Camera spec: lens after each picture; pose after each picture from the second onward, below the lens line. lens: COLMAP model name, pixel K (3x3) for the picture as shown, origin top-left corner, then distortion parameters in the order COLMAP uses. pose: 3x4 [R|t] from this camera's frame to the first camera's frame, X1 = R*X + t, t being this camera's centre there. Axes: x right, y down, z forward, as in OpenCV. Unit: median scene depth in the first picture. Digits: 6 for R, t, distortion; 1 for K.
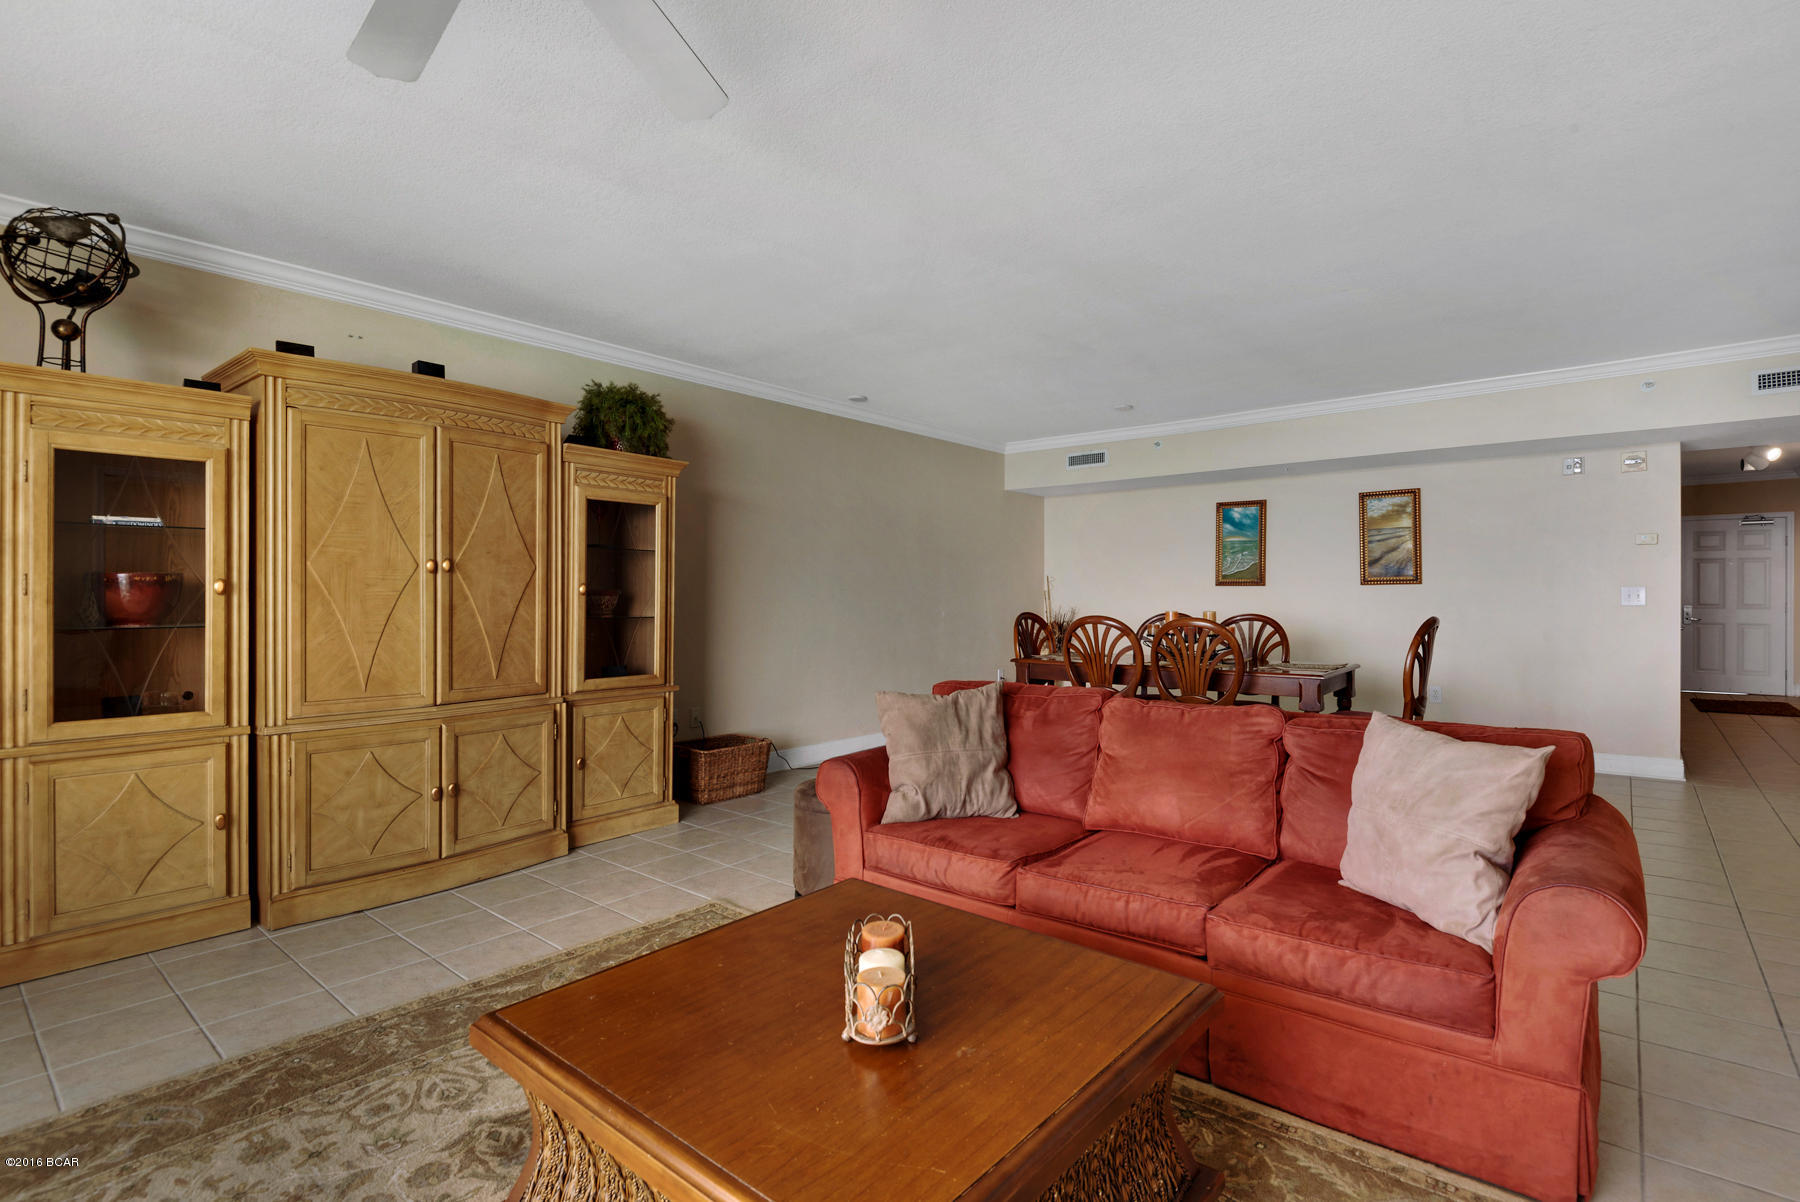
lens RADIAL K [[839.9, 0, 907.7], [0, 839.9, 587.9], [0, 0, 1]] dist [0.024676, -0.022109]
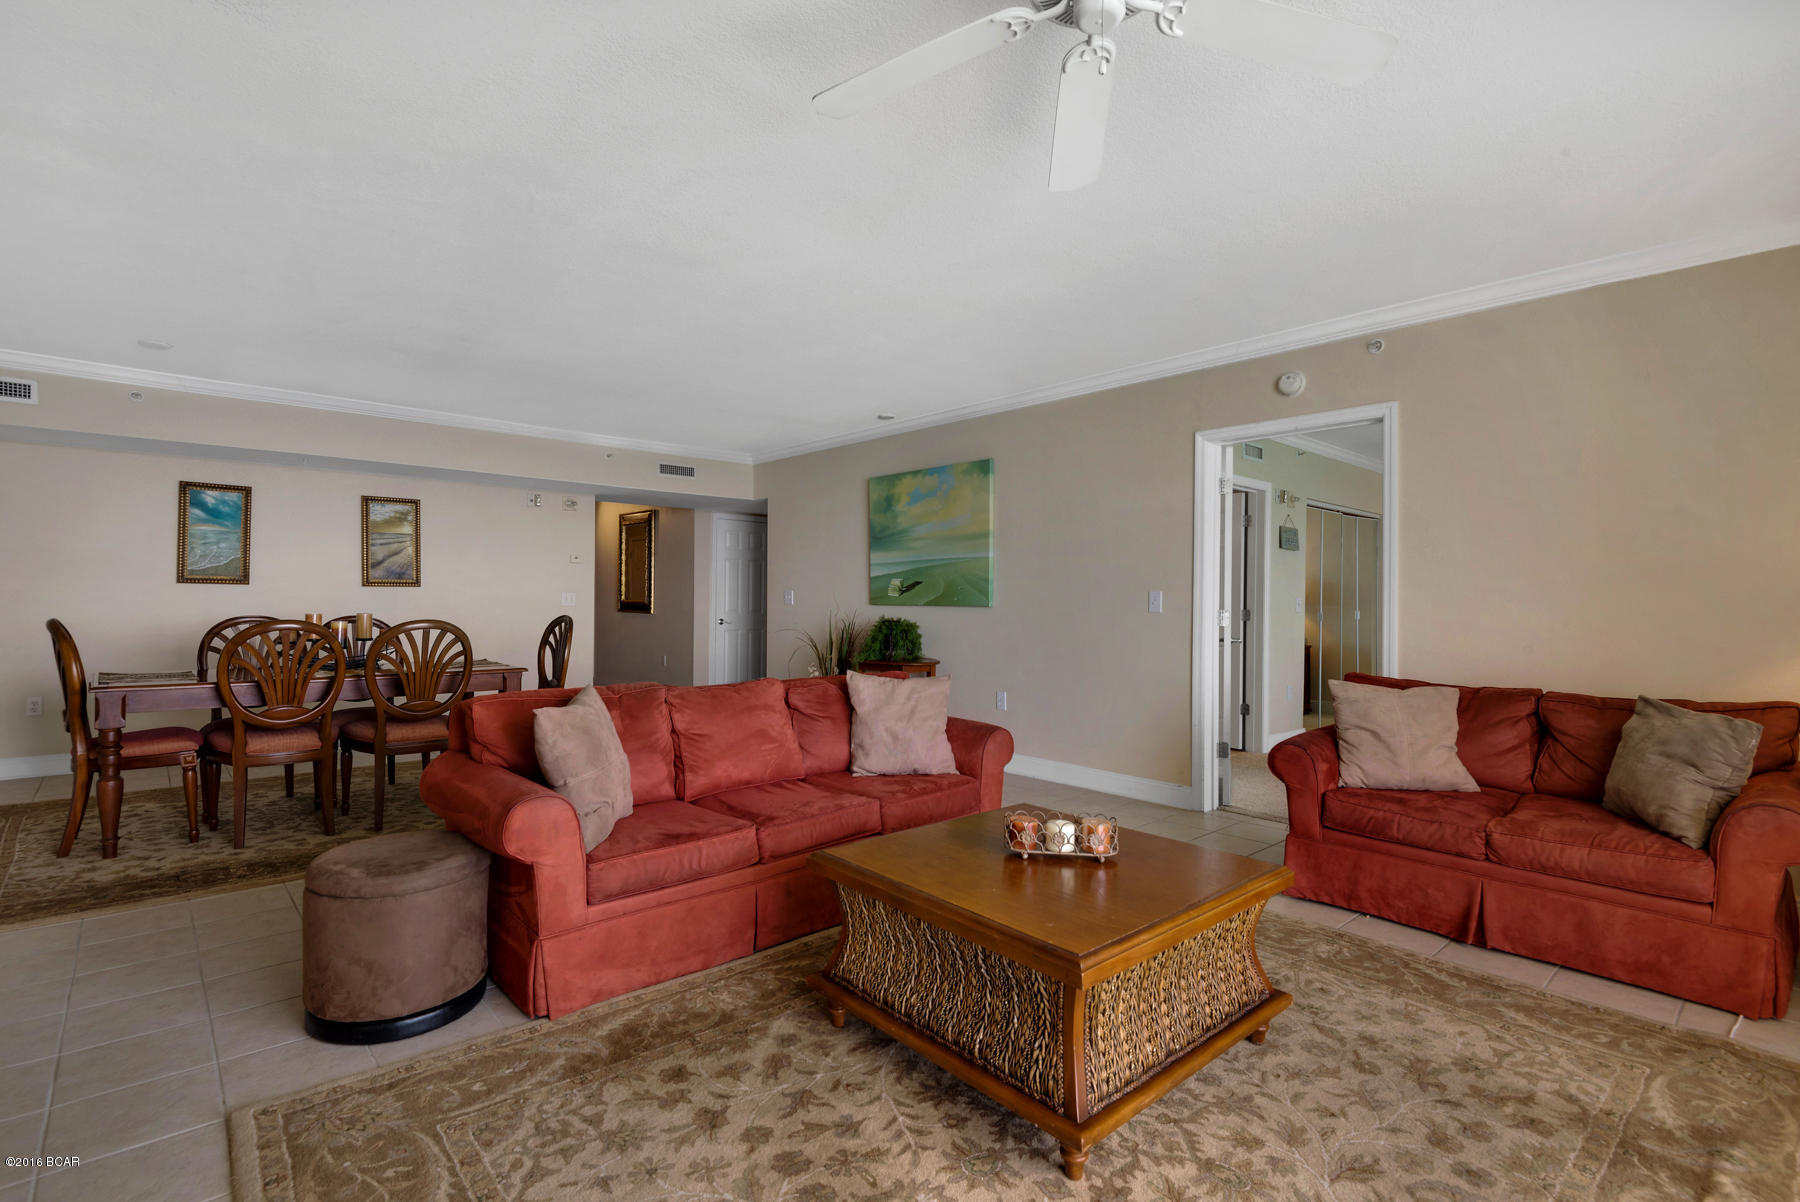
lens RADIAL K [[823.8, 0, 883.9], [0, 823.8, 600.7], [0, 0, 1]] dist [0.026461, -0.020171]
pose [[0.143359, 0.000472, 0.989671, -0.638880], [-0.017879, 0.999838, 0.002113, 0.001114], [-0.989509, -0.017998, 0.143345, 0.410962]]
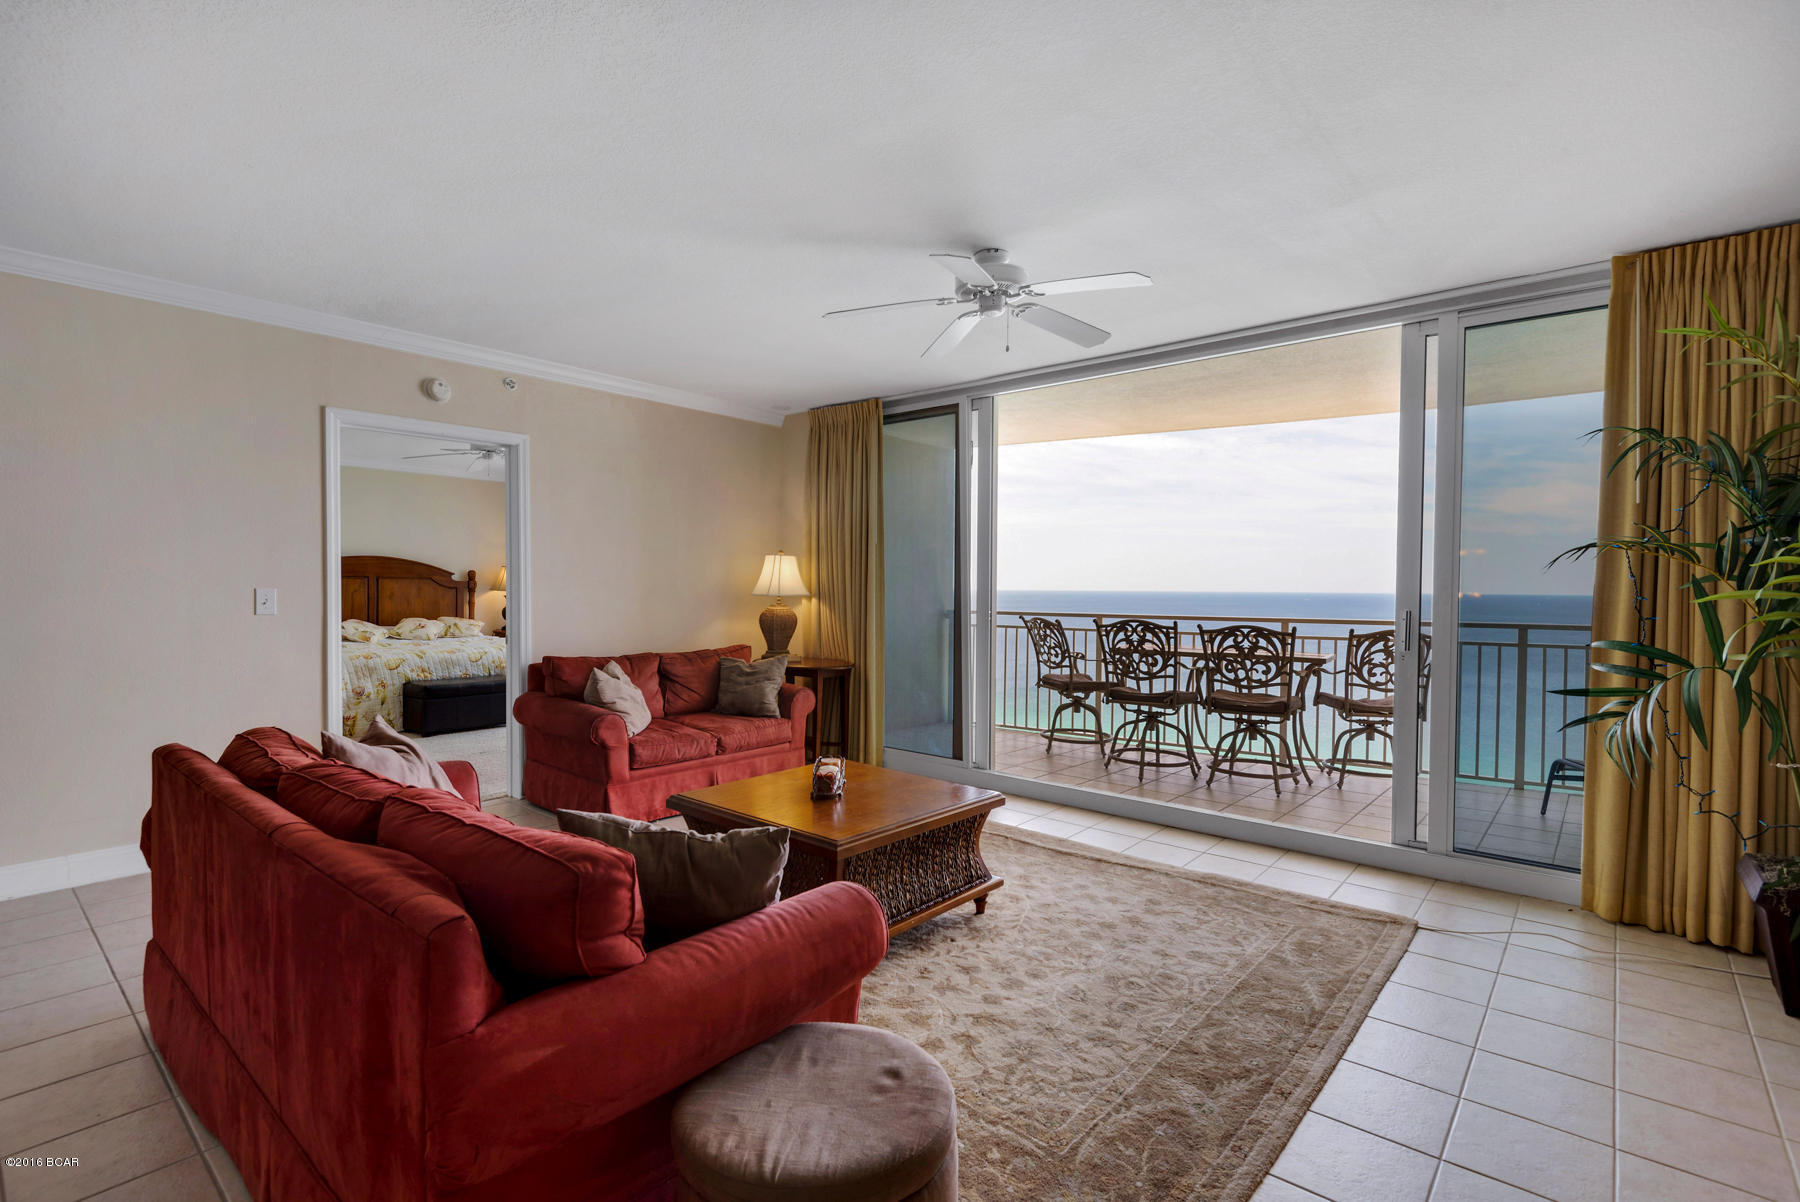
lens RADIAL K [[839.9, 0, 907.7], [0, 839.9, 587.9], [0, 0, 1]] dist [0.024676, -0.022109]
pose [[-0.999990, -0.004531, -0.000056, -0.106027], [-0.004531, 0.999968, -0.006555, -0.014385], [0.000086, -0.006554, -0.999979, 1.227803]]
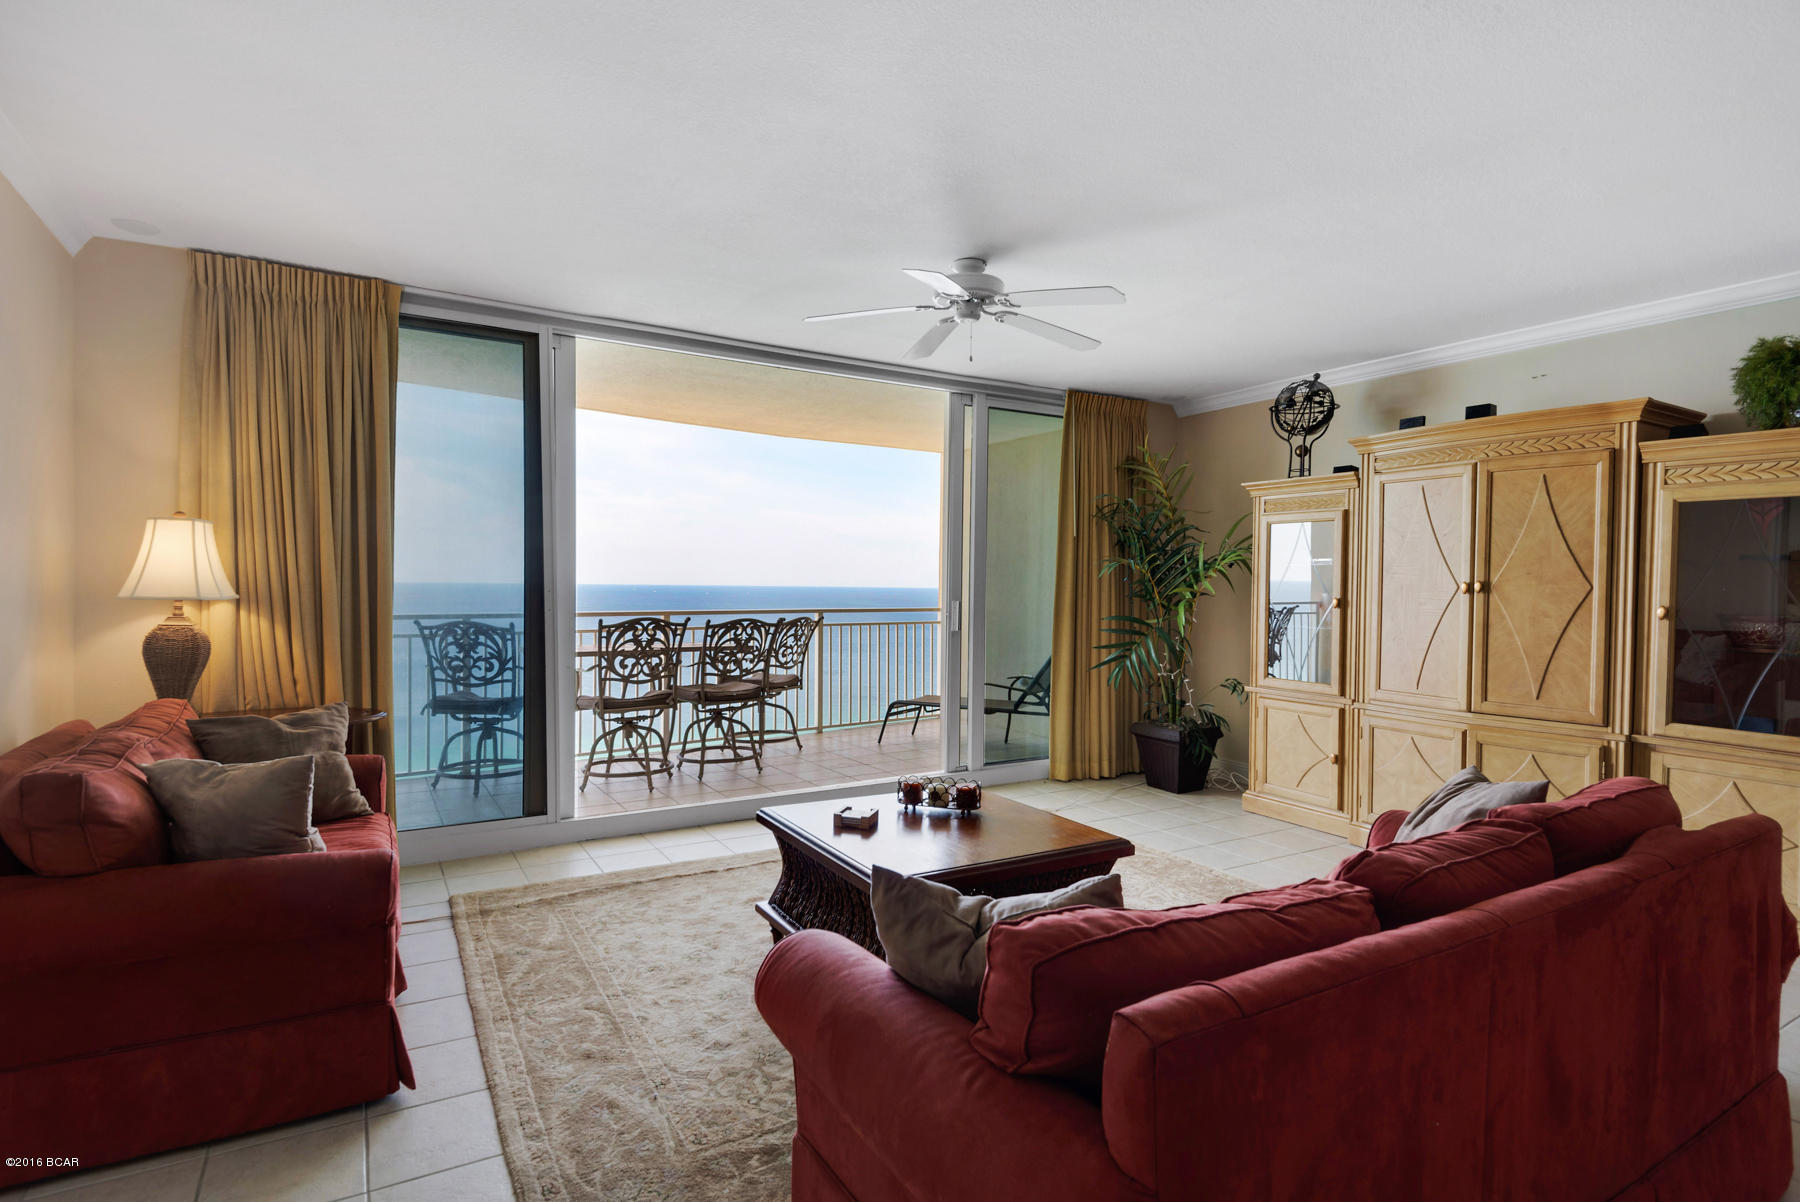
lens RADIAL K [[919.8, 0, 900.0], [0, 919.8, 601.0], [0, 0, 1]] dist [0.059381, -0.039723]
pose [[-0.321290, 0.018986, -0.946790, 0.768548], [-0.002645, 0.999777, 0.020946, -0.028936], [0.946977, 0.009234, -0.321169, 0.613286]]
